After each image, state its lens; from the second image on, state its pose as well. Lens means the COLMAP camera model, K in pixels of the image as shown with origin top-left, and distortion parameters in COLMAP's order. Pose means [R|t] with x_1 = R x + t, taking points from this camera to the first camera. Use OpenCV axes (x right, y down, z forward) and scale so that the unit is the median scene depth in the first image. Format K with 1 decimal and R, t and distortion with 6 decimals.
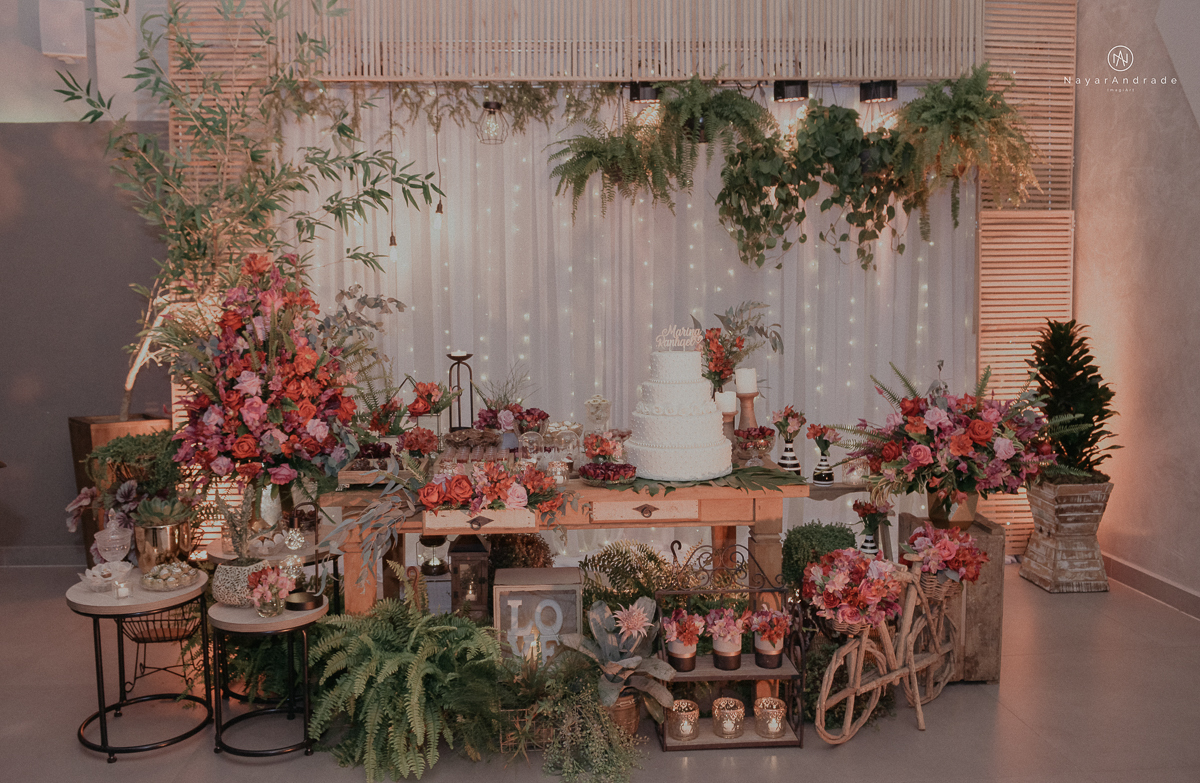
lens RADIAL K [[963.2, 0, 599.4], [0, 963.2, 388.2], [0, 0, 1]] dist [-0.006012, -0.003561]
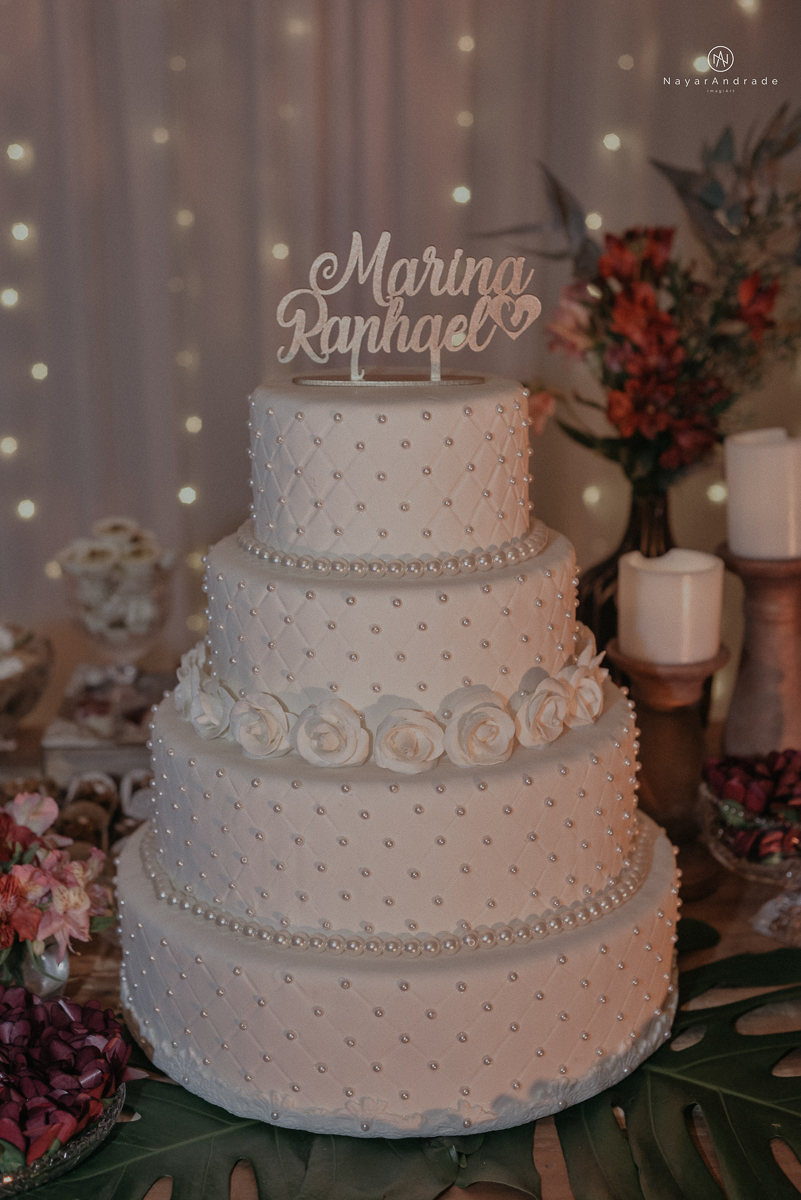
lens RADIAL K [[1768.6, 0, 400.3], [0, 1768.6, 600.7], [0, 0, 1]] dist [-0.045894, 0.000000]
pose [[0.997494, 0.024948, -0.066211, 0.094360], [-0.012300, 0.982670, 0.184956, -0.053360], [0.069678, -0.183679, 0.980514, 0.598542]]
